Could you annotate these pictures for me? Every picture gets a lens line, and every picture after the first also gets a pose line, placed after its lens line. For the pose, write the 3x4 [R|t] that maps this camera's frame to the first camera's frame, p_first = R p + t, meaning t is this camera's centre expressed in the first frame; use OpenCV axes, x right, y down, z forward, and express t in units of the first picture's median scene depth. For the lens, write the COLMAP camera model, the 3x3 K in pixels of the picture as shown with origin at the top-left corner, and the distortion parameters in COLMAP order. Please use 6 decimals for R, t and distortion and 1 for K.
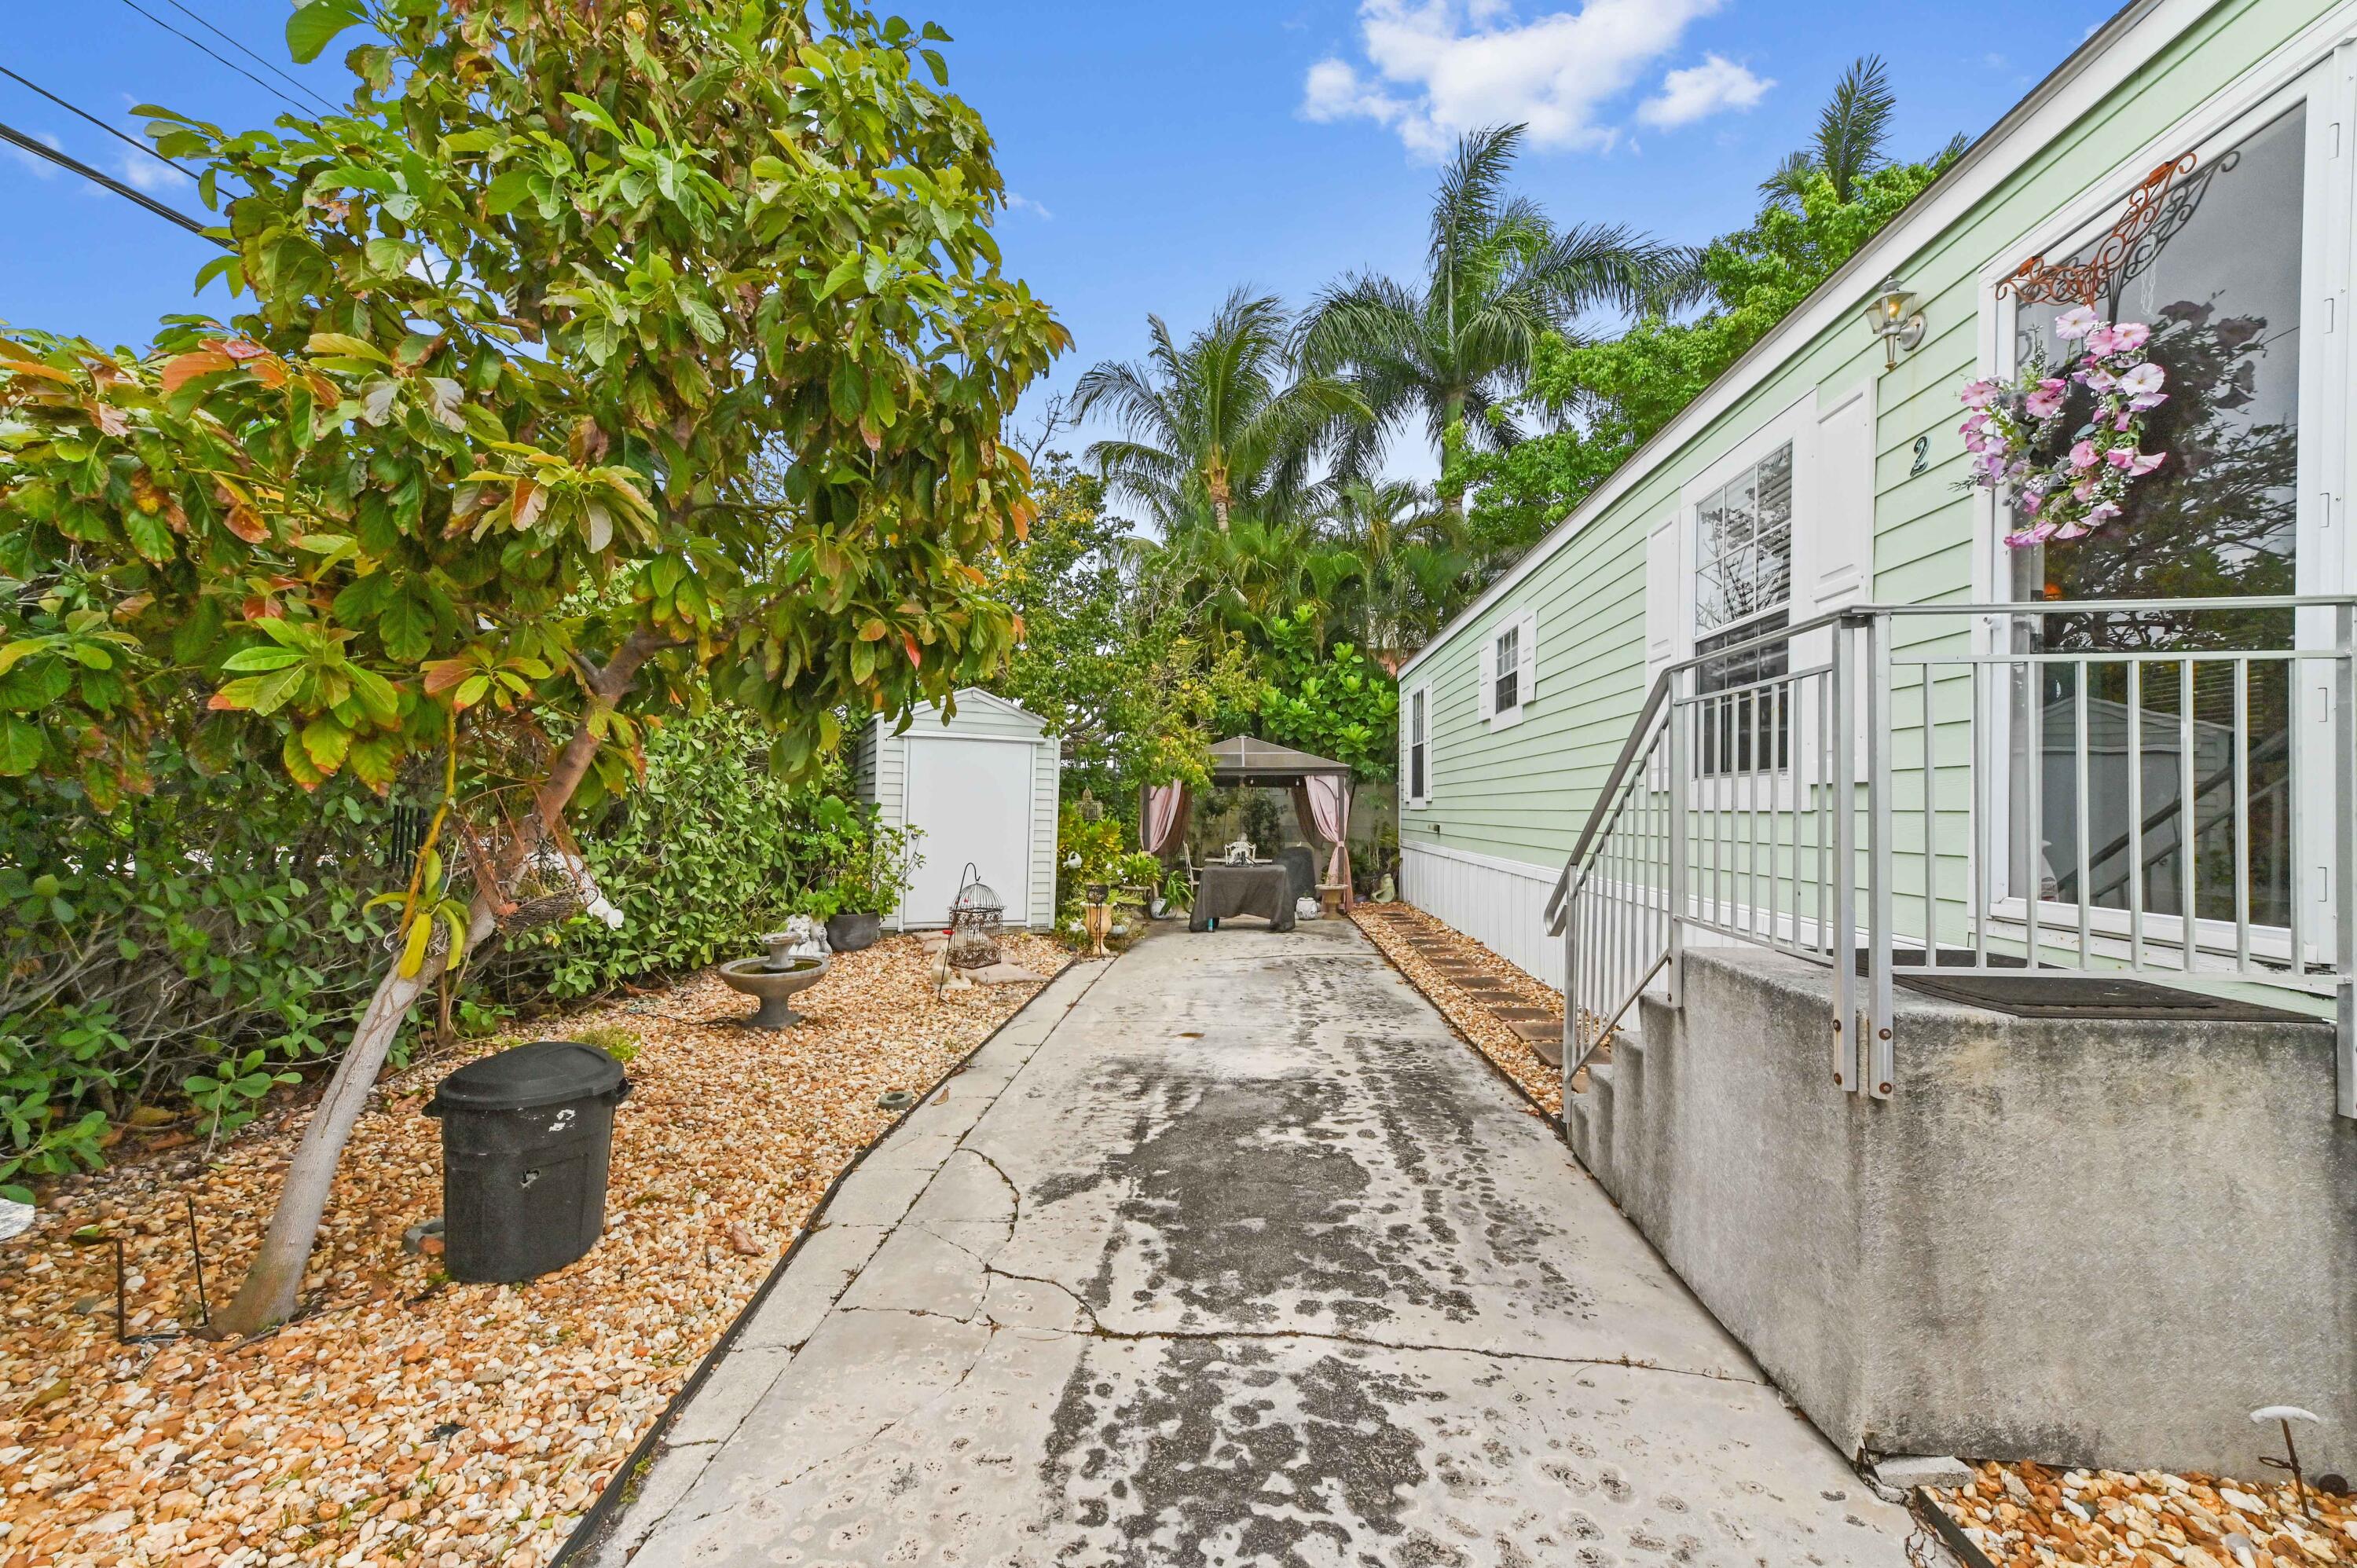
lens RADIAL K [[922.6, 0, 1173.4], [0, 922.6, 795.6], [0, 0, 1]] dist [0.013866, 0.000064]
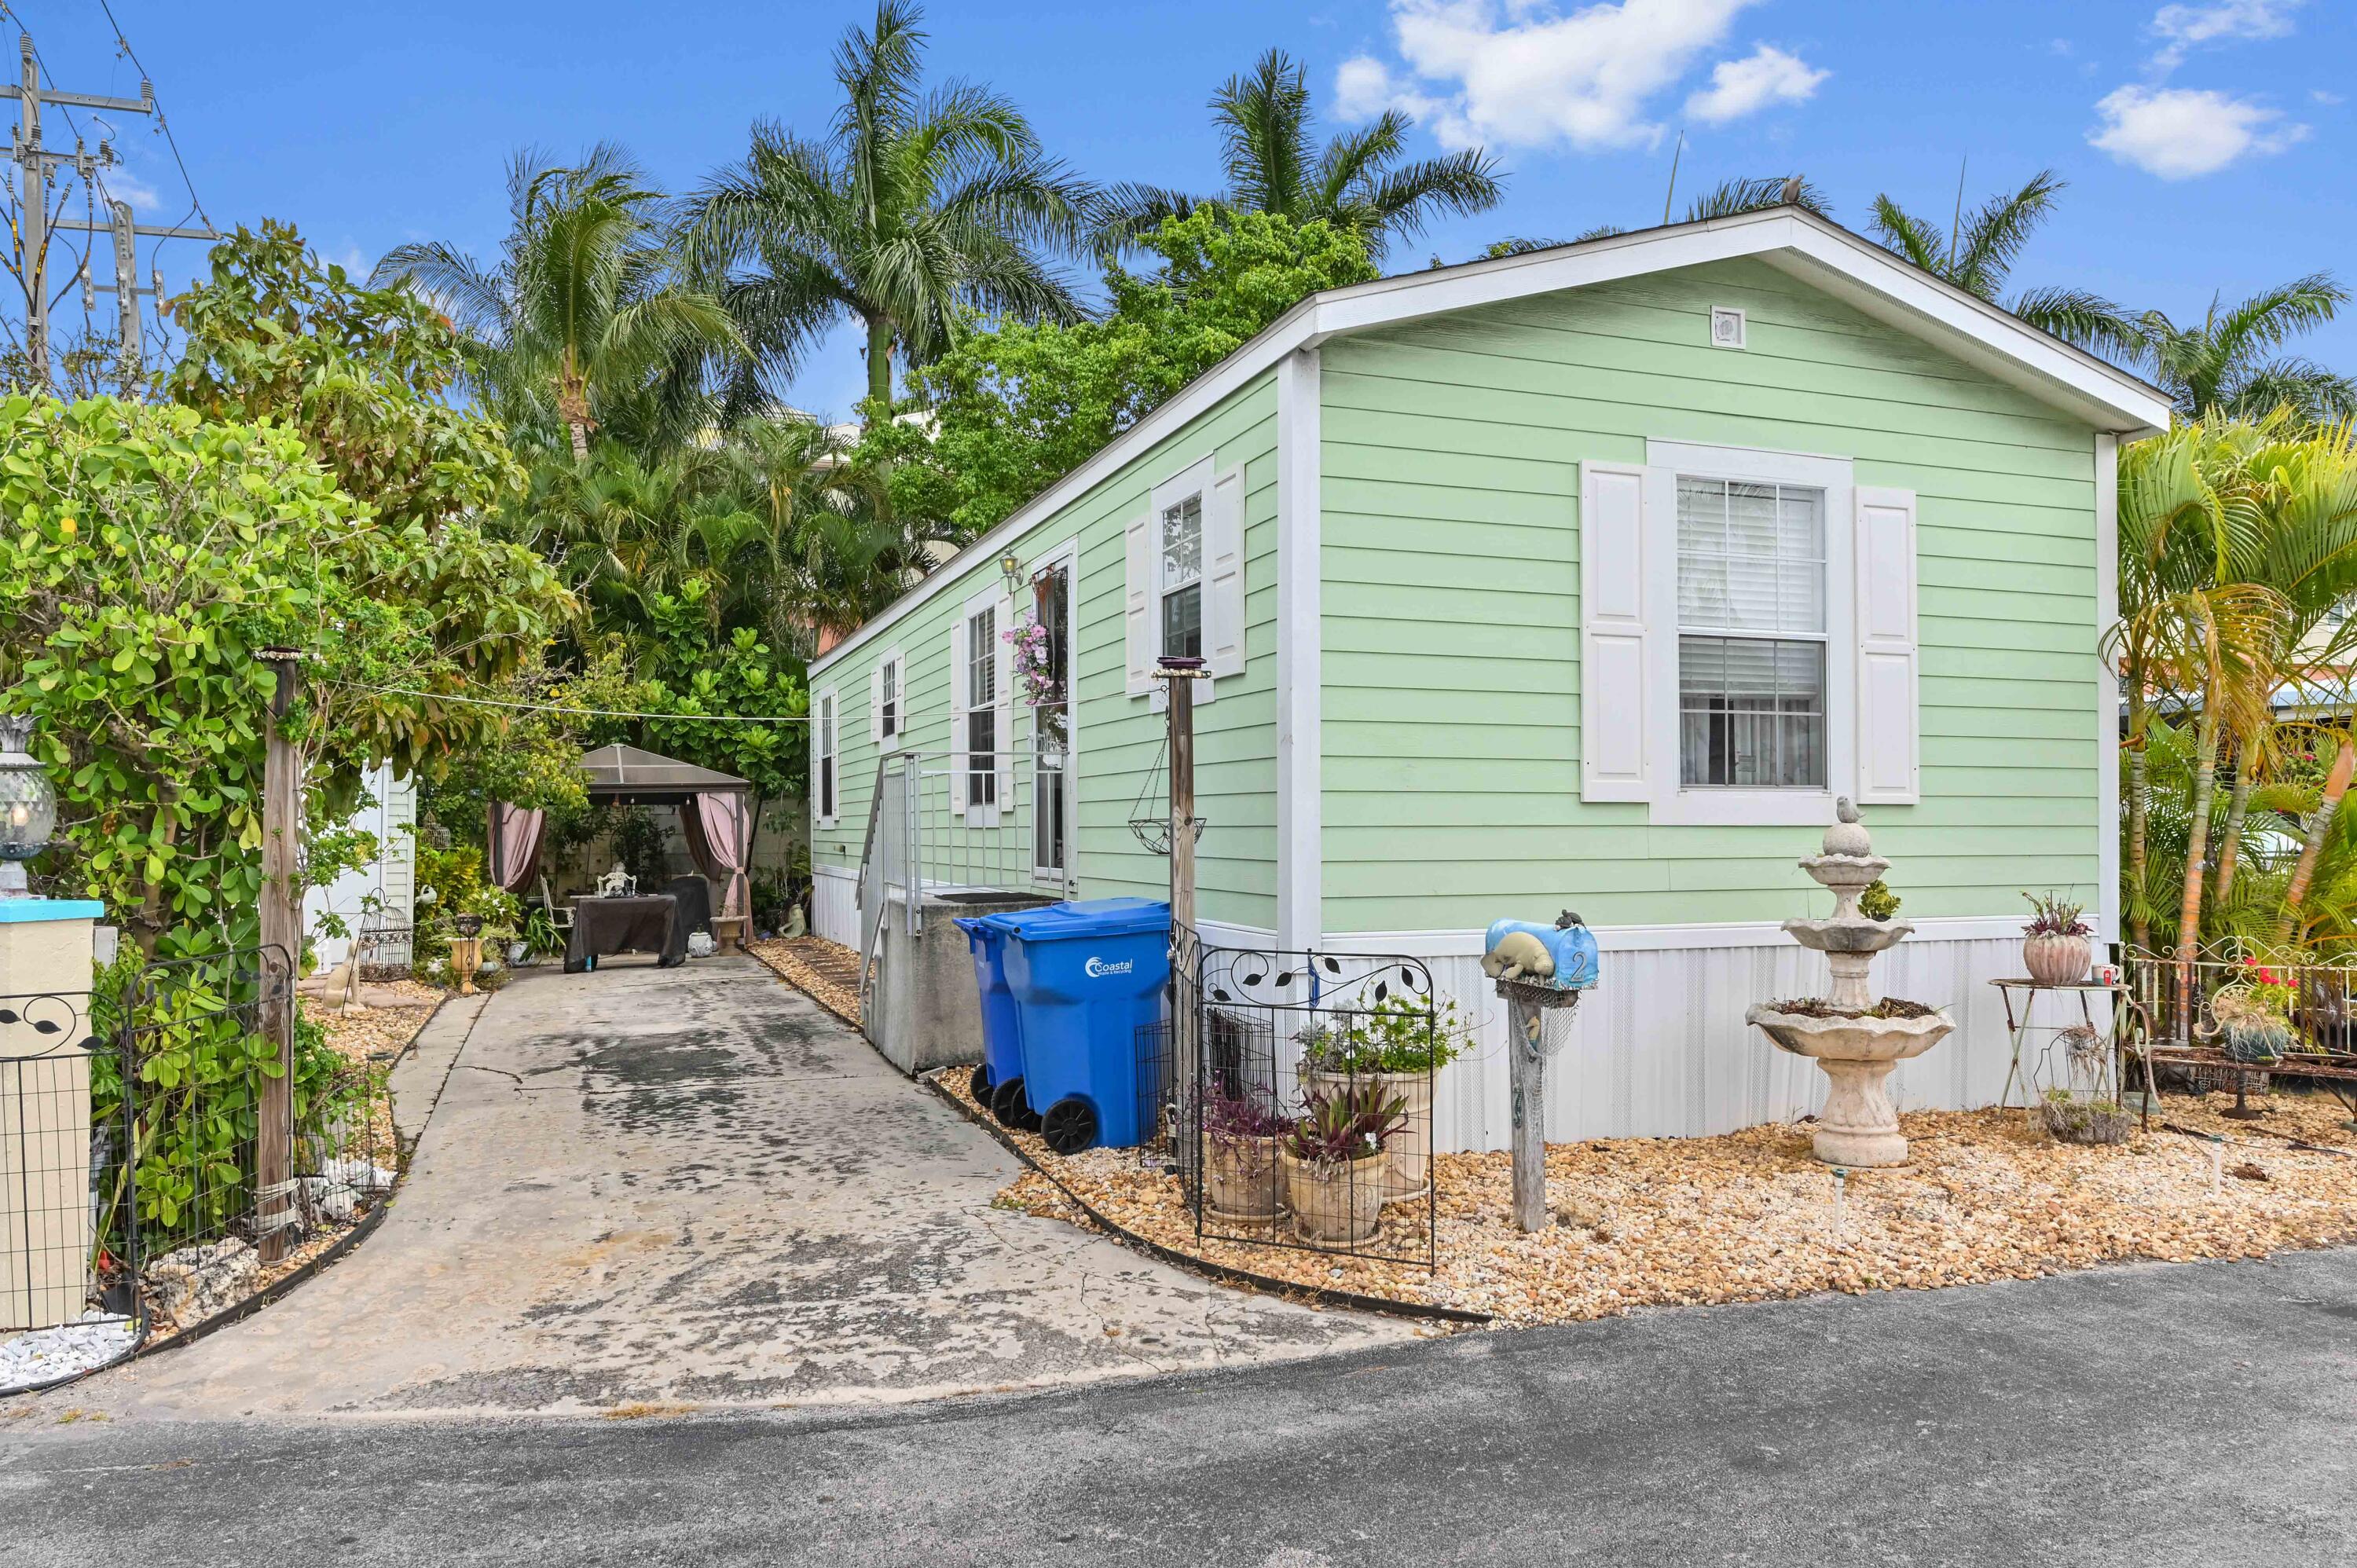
lens RADIAL K [[1685.3, 0, 1178.5], [0, 1685.3, 784.0], [0, 0, 1]] dist [0.005822, 0.001983]
pose [[0.913831, -0.007538, 0.406025, -0.083952], [0.012421, 0.999879, -0.009391, -0.009234], [-0.405905, 0.013625, 0.913814, -0.606354]]
